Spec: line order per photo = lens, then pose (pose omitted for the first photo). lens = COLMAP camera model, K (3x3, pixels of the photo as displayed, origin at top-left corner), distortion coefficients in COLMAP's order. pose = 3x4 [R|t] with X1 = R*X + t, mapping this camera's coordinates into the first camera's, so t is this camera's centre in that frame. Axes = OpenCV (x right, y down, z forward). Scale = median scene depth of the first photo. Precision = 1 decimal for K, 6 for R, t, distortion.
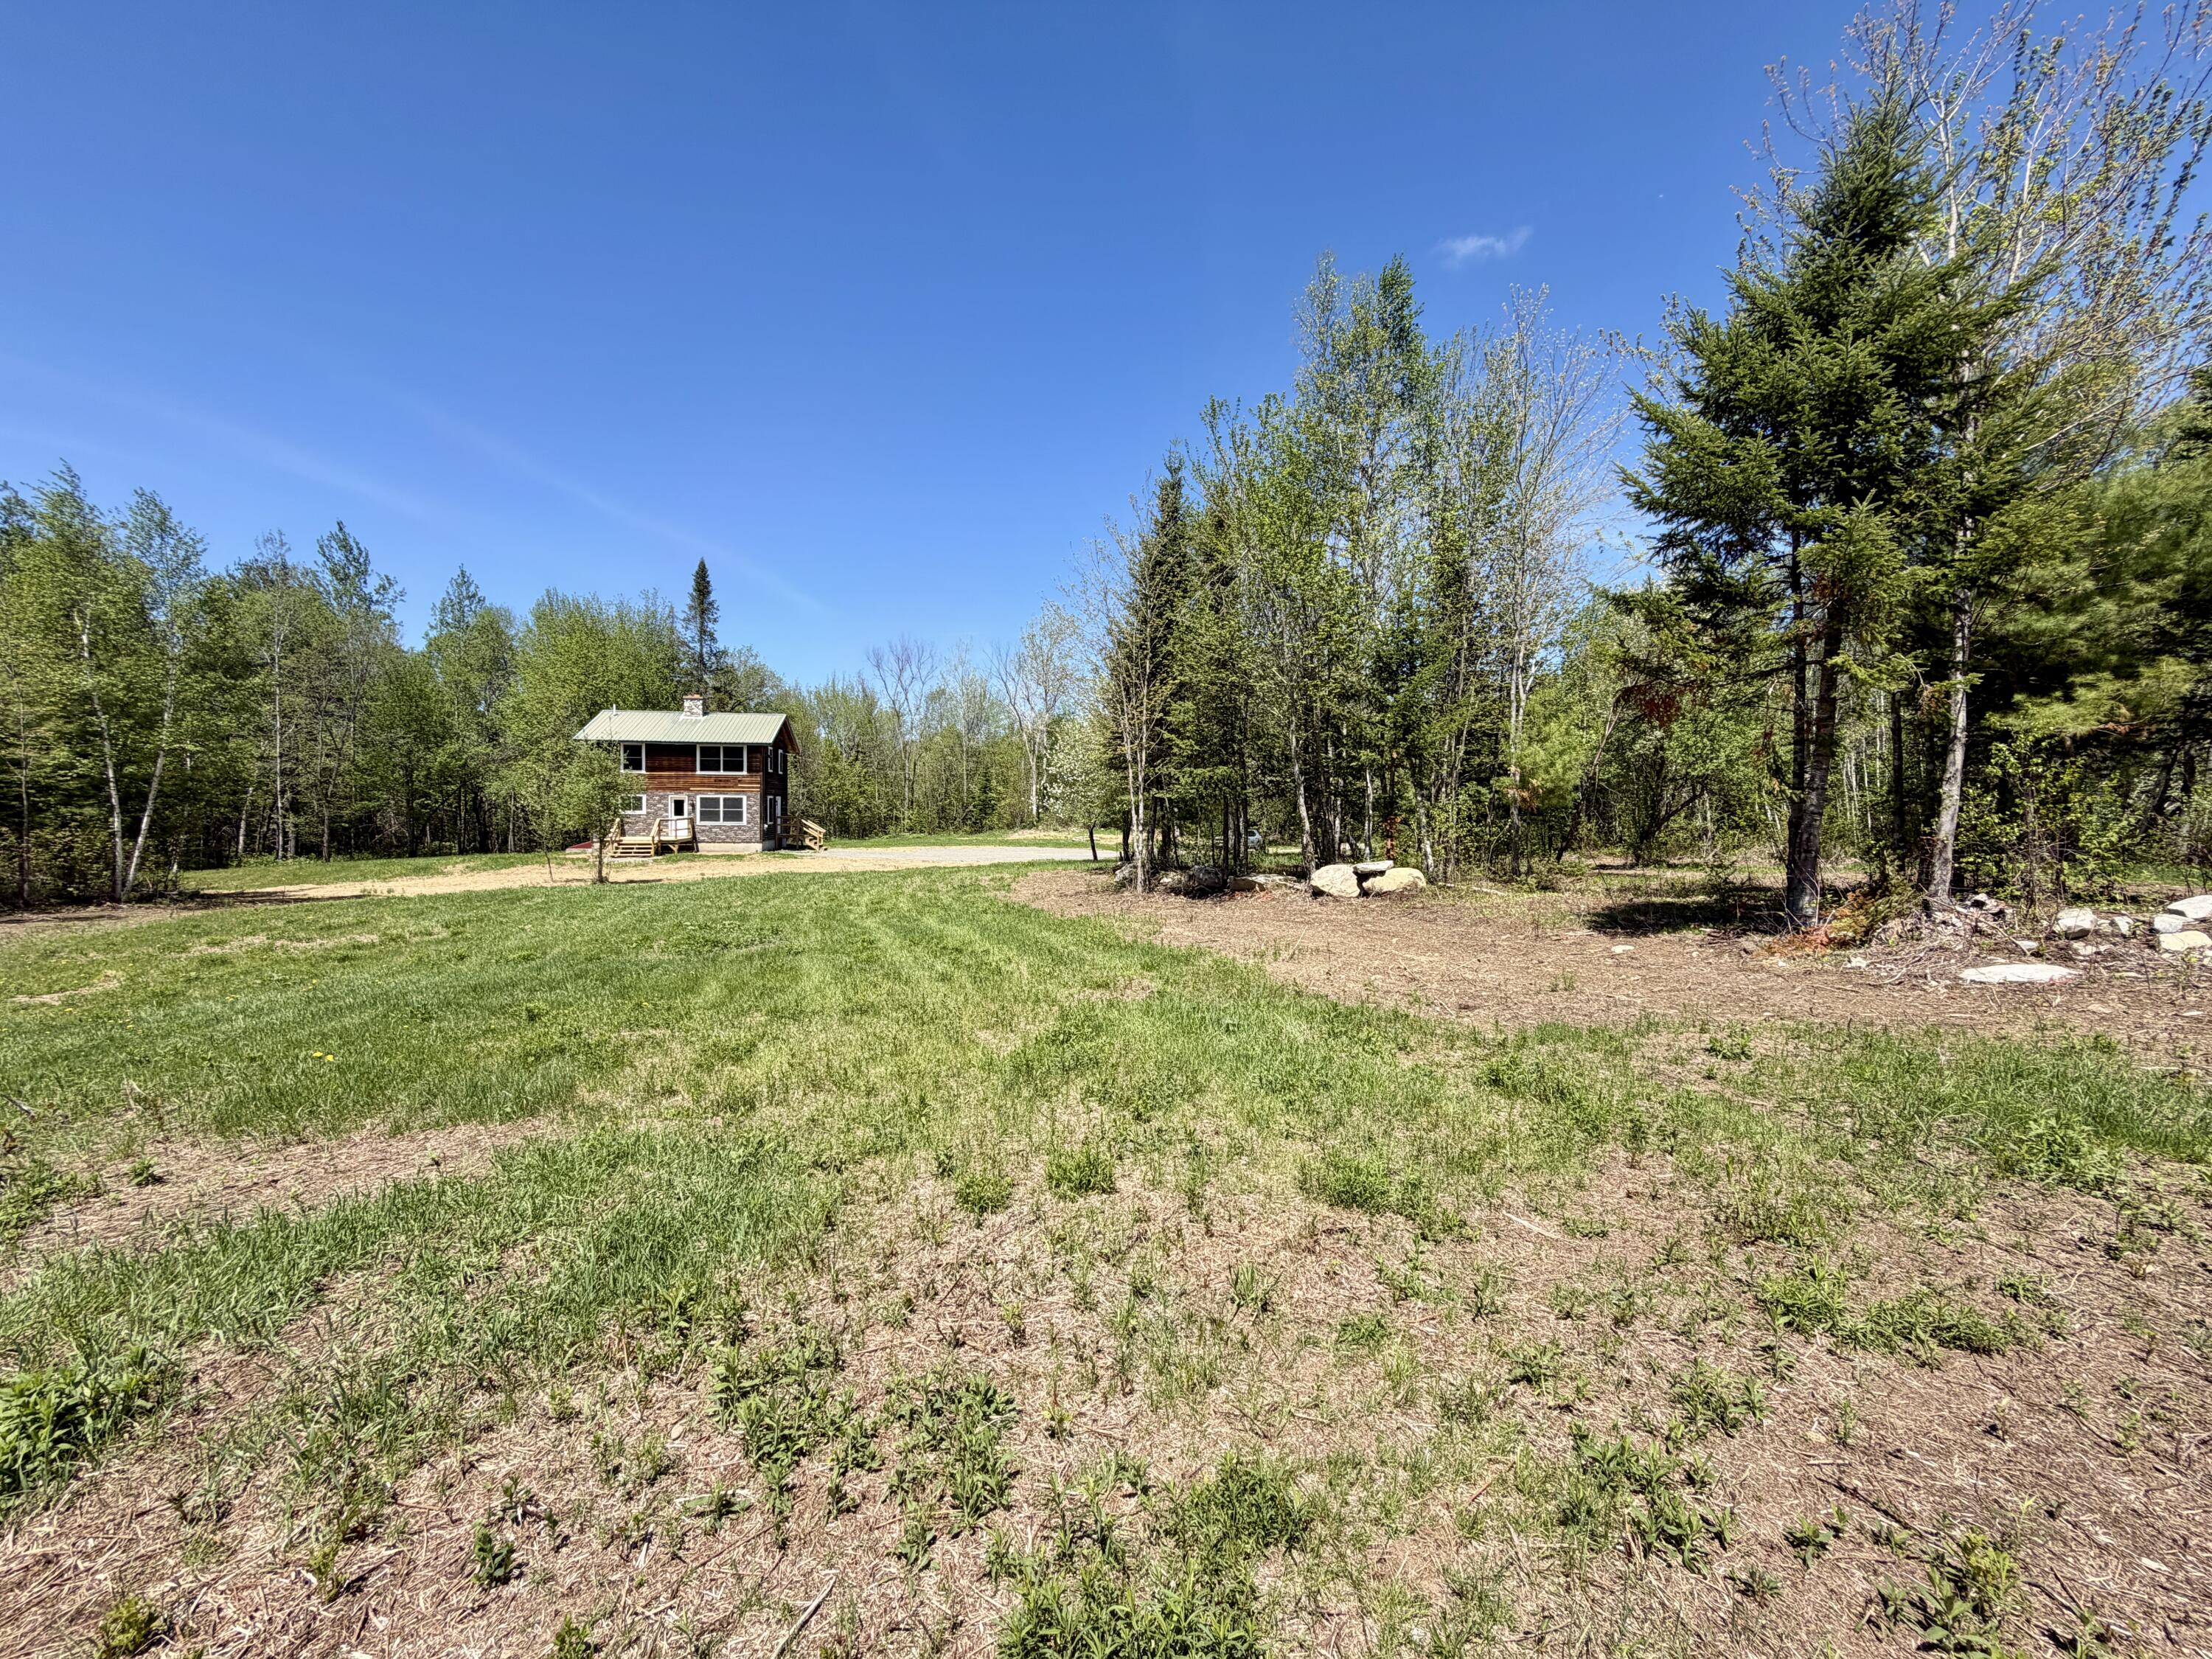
lens RADIAL K [[880.1, 0, 1106.0], [0, 880.1, 829.5], [0, 0, 1]] dist [-0.002678, -0.000139]
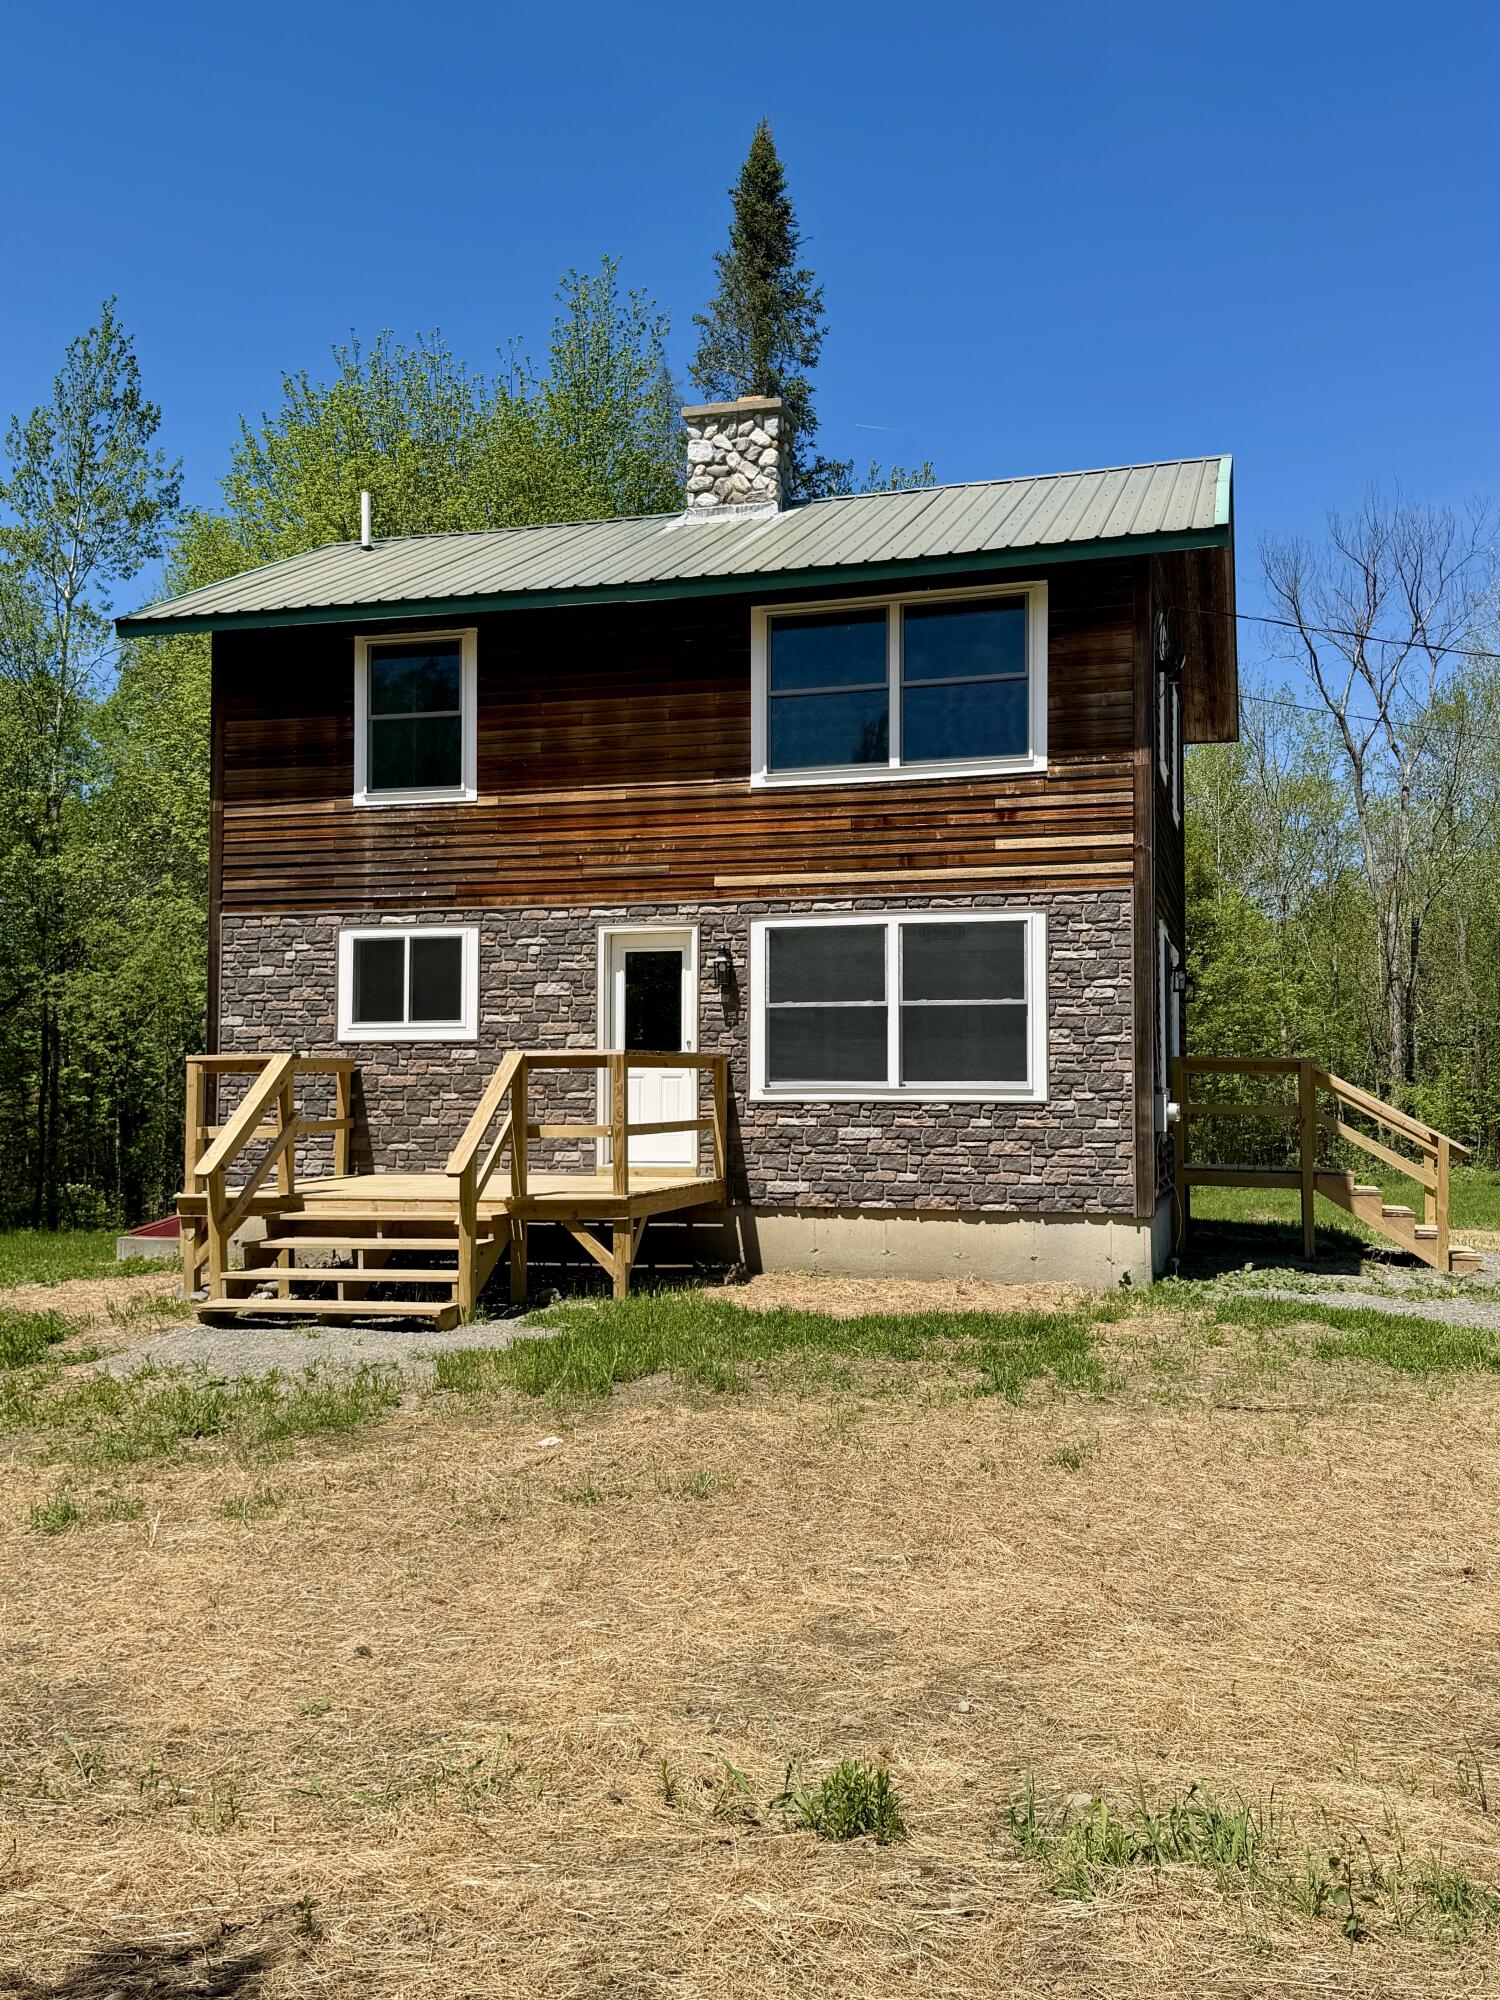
lens RADIAL K [[1740.9, 0, 752.1], [0, 1740.9, 1006.5], [0, 0, 1]] dist [0.164290, -0.319197]
pose [[0.910499, -0.032534, -0.412230, -0.331530], [-0.002840, 0.996385, -0.084910, 0.004331], [0.413502, 0.078481, 0.907115, 0.706531]]
